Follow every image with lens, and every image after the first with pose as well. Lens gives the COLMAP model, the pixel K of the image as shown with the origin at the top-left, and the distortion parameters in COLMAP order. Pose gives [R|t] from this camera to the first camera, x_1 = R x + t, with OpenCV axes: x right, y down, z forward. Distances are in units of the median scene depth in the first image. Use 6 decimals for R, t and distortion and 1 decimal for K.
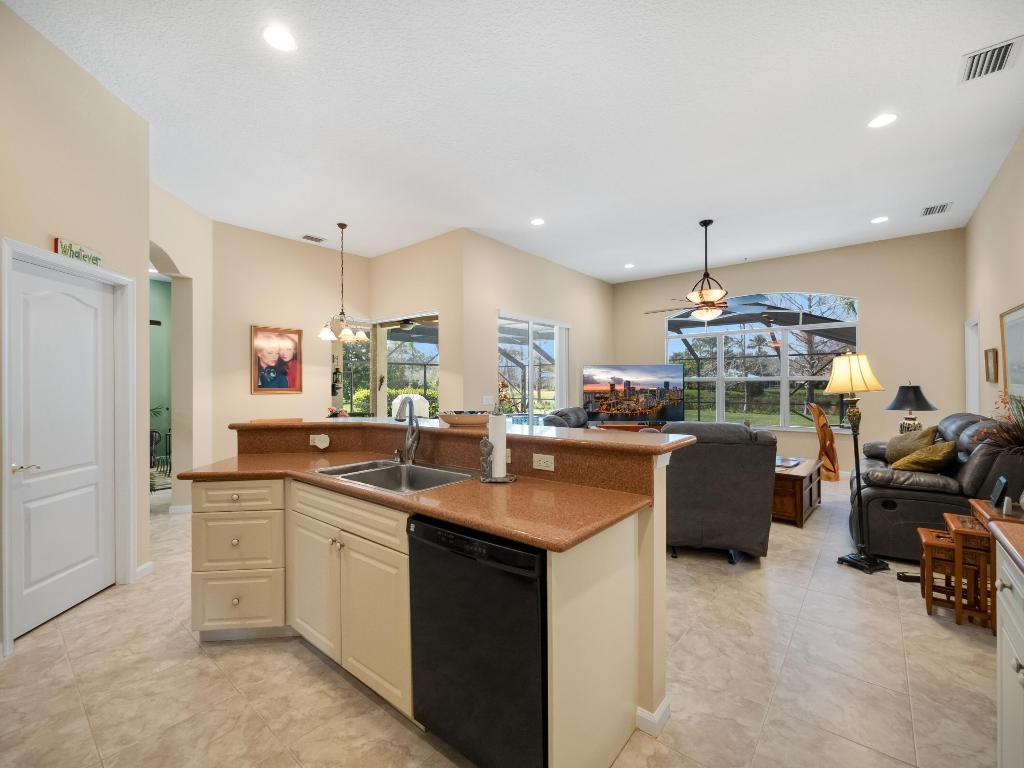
lens RADIAL K [[438.6, 0, 510.2], [0, 438.6, 381.3], [0, 0, 1]] dist [-0.003351, 0.000498]
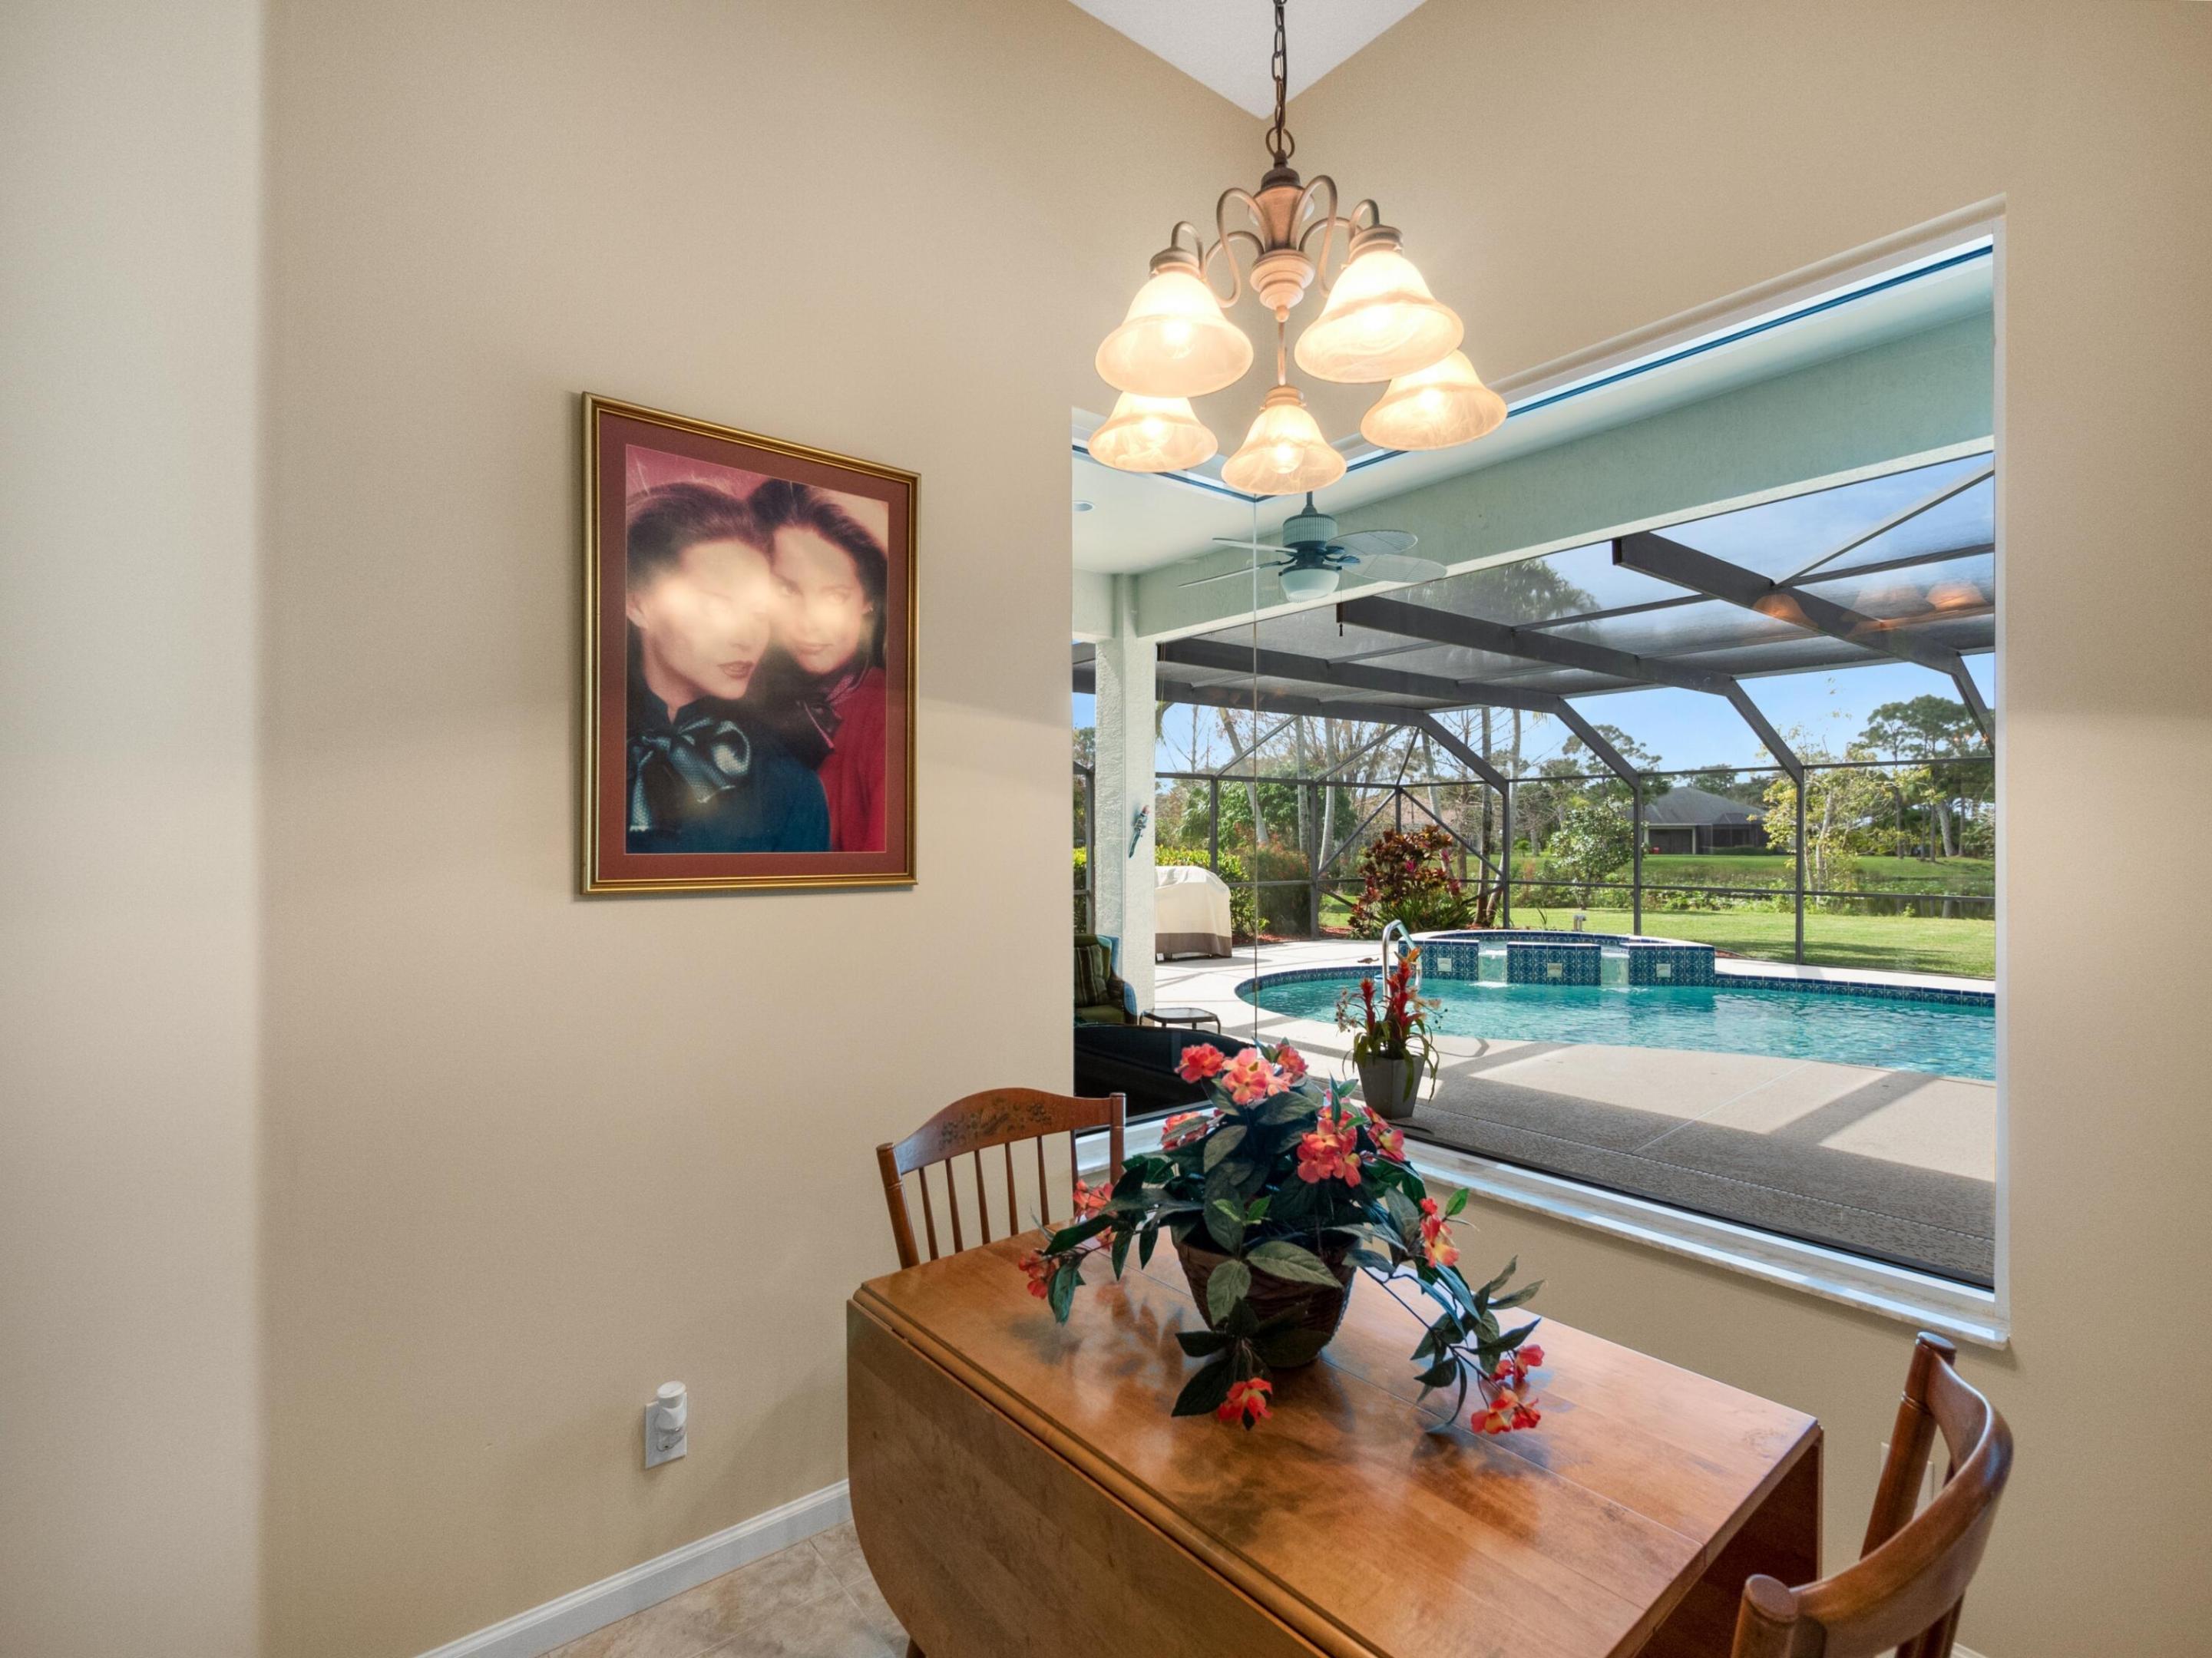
lens RADIAL K [[1031.6, 0, 1108.8], [0, 1031.6, 833.9], [0, 0, 1]] dist [0.000462, 0.000030]
pose [[0.976113, 0.008244, -0.217106, -0.104159], [-0.007328, 0.999961, 0.005022, 0.001841], [0.217139, -0.003311, 0.976135, 0.209124]]
